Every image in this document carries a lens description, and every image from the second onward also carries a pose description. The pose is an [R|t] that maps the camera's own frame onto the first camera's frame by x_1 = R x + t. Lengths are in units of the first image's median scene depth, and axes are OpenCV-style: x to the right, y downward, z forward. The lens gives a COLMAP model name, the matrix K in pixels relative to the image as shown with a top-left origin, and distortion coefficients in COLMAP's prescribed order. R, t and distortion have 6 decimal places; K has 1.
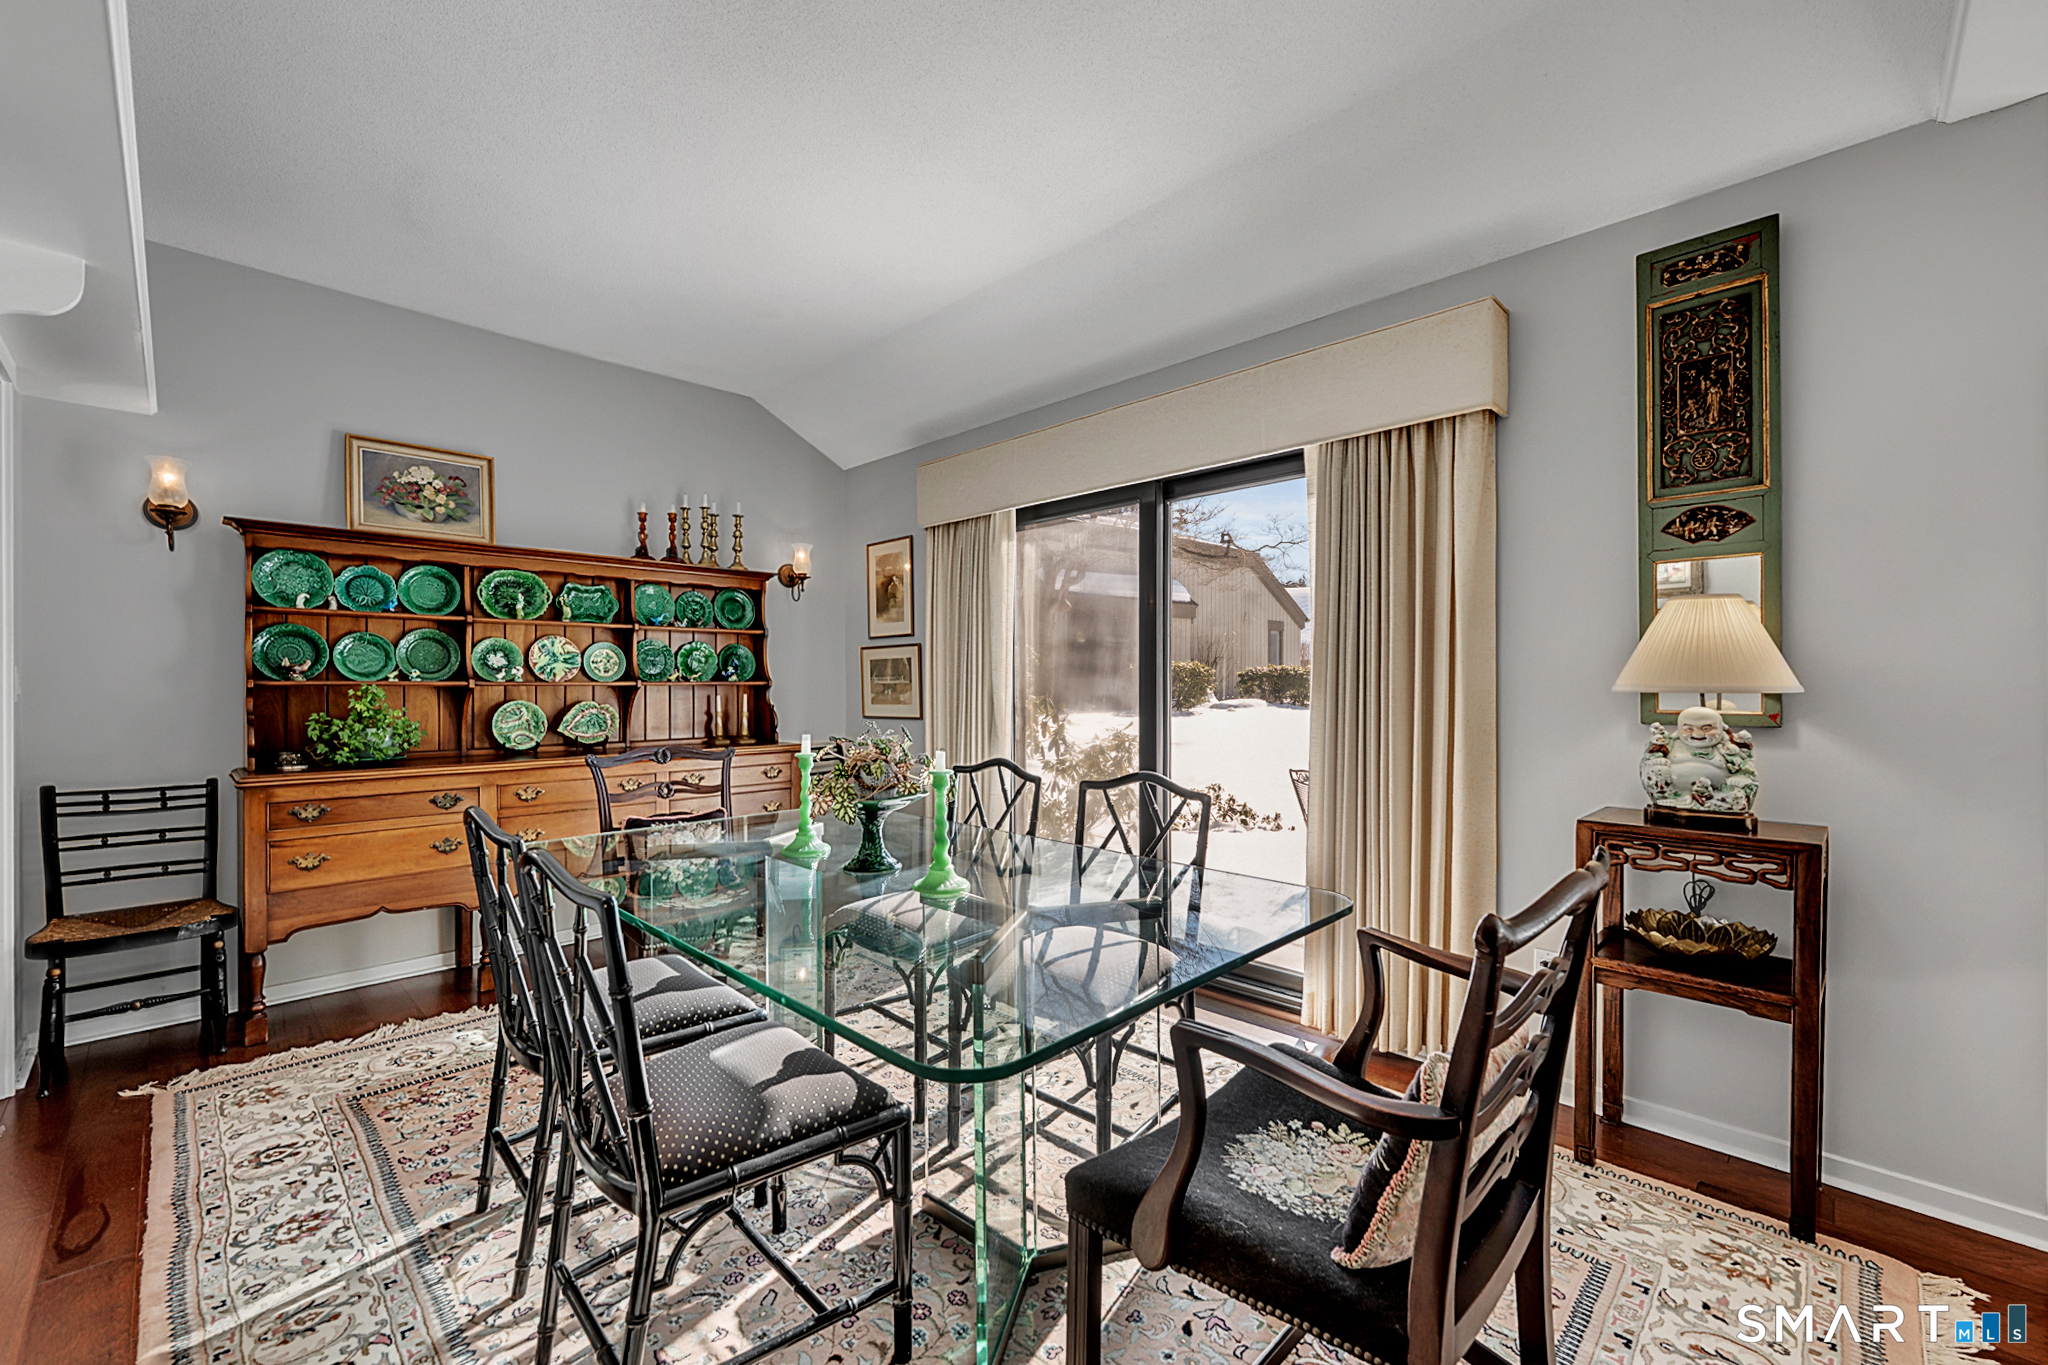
lens RADIAL K [[820.3, 0, 1030.3], [0, 820.3, 690.6], [0, 0, 1]] dist [0.000230, 0.000507]
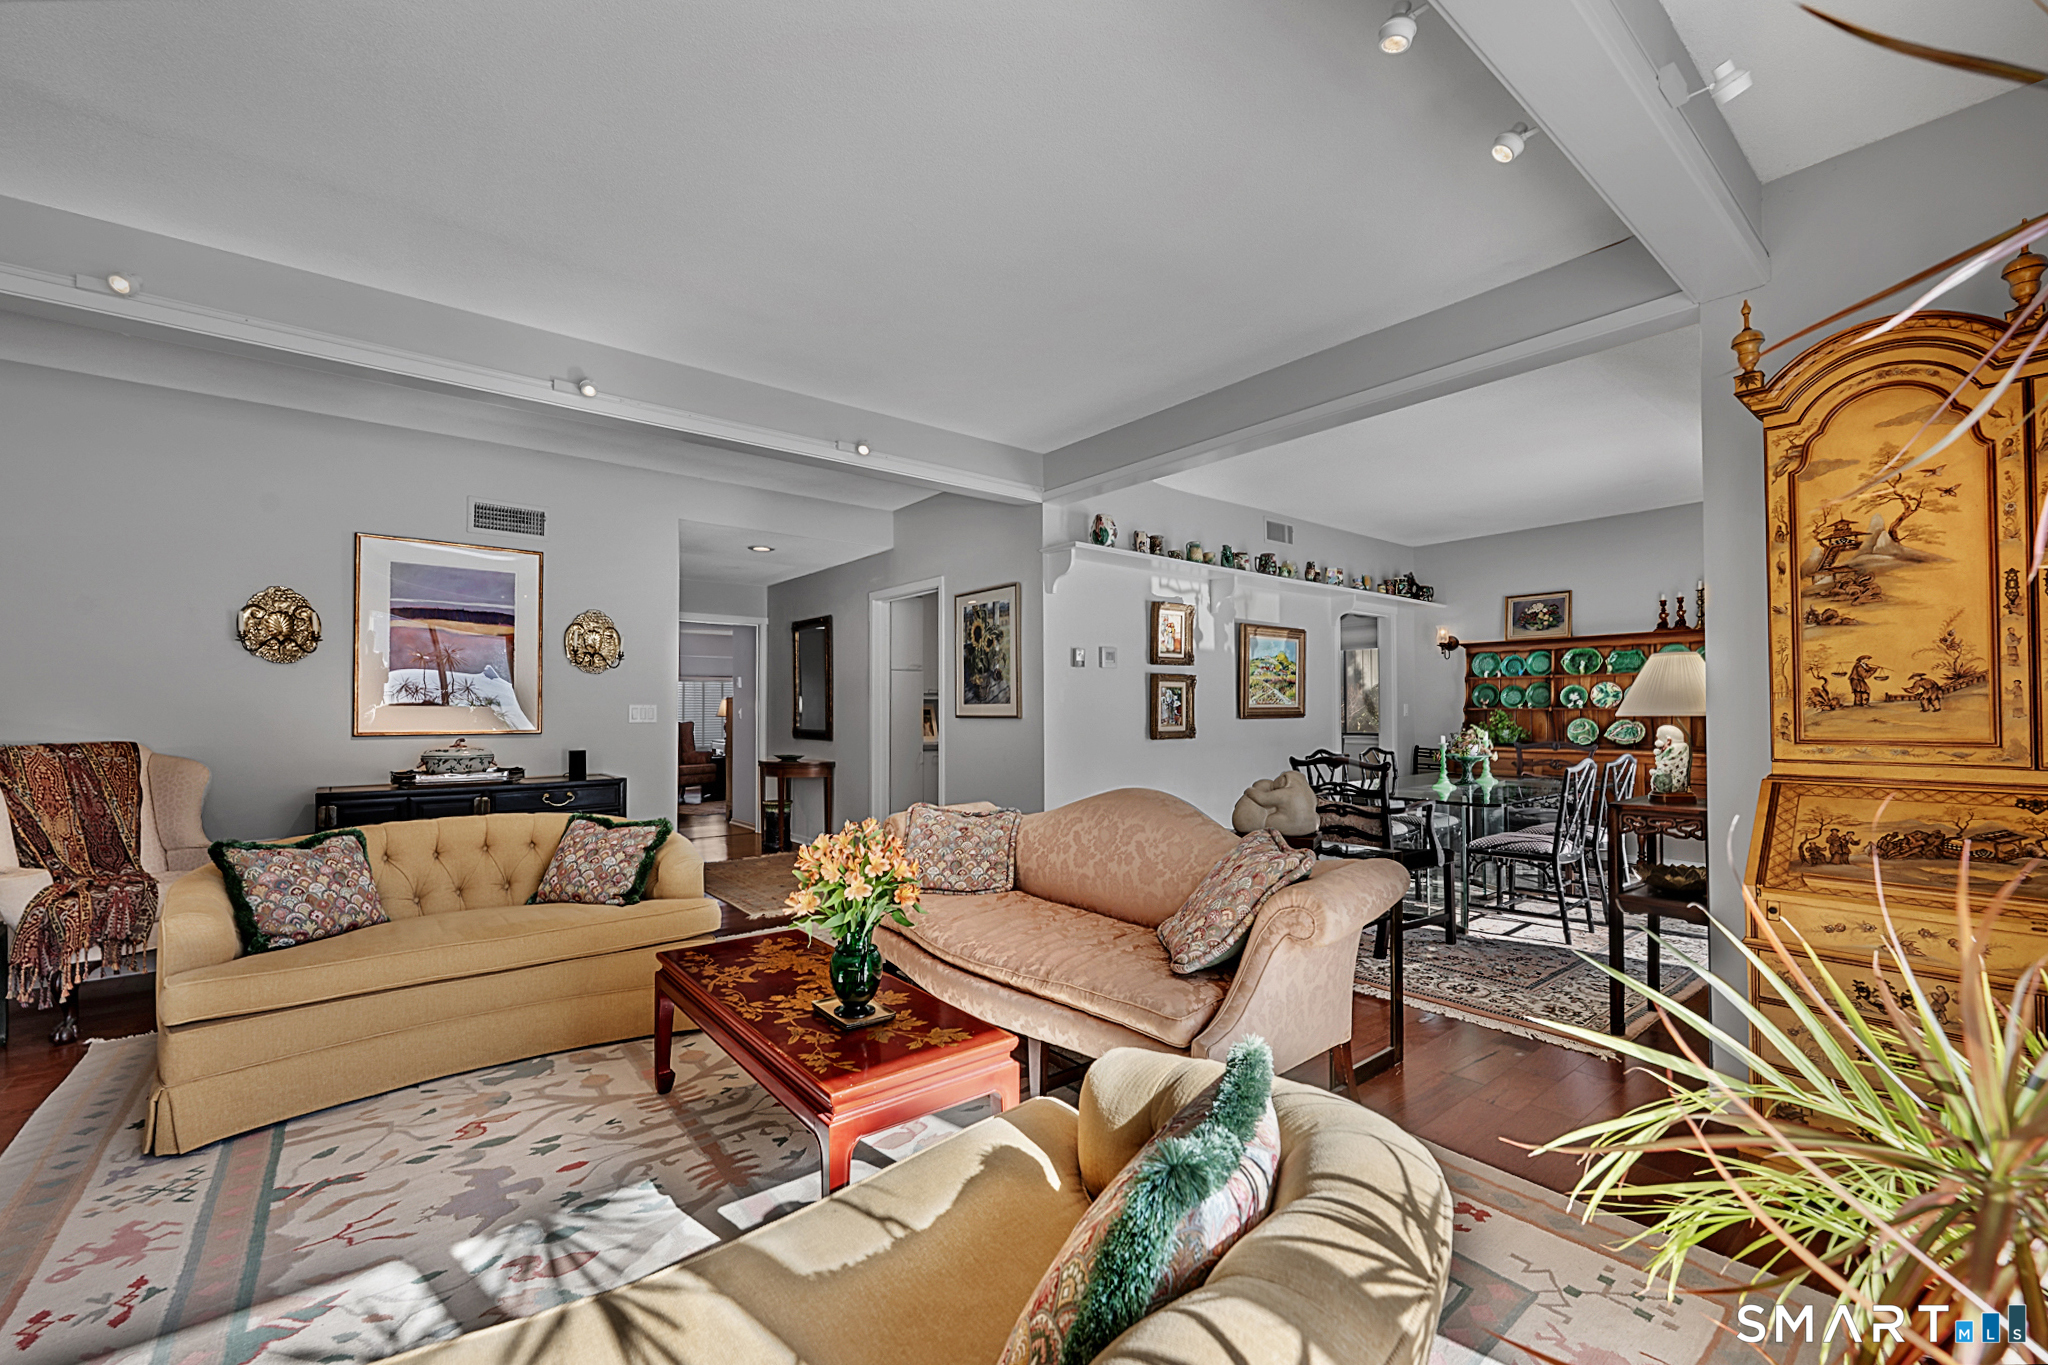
lens RADIAL K [[820.3, 0, 1024.6], [0, 820.3, 696.3], [0, 0, 1]] dist [0.000230, 0.000507]
pose [[-0.133432, -0.014449, -0.990953, 1.430618], [-0.005810, 0.999888, -0.013797, -0.004941], [0.991041, 0.003916, -0.133501, 0.000602]]
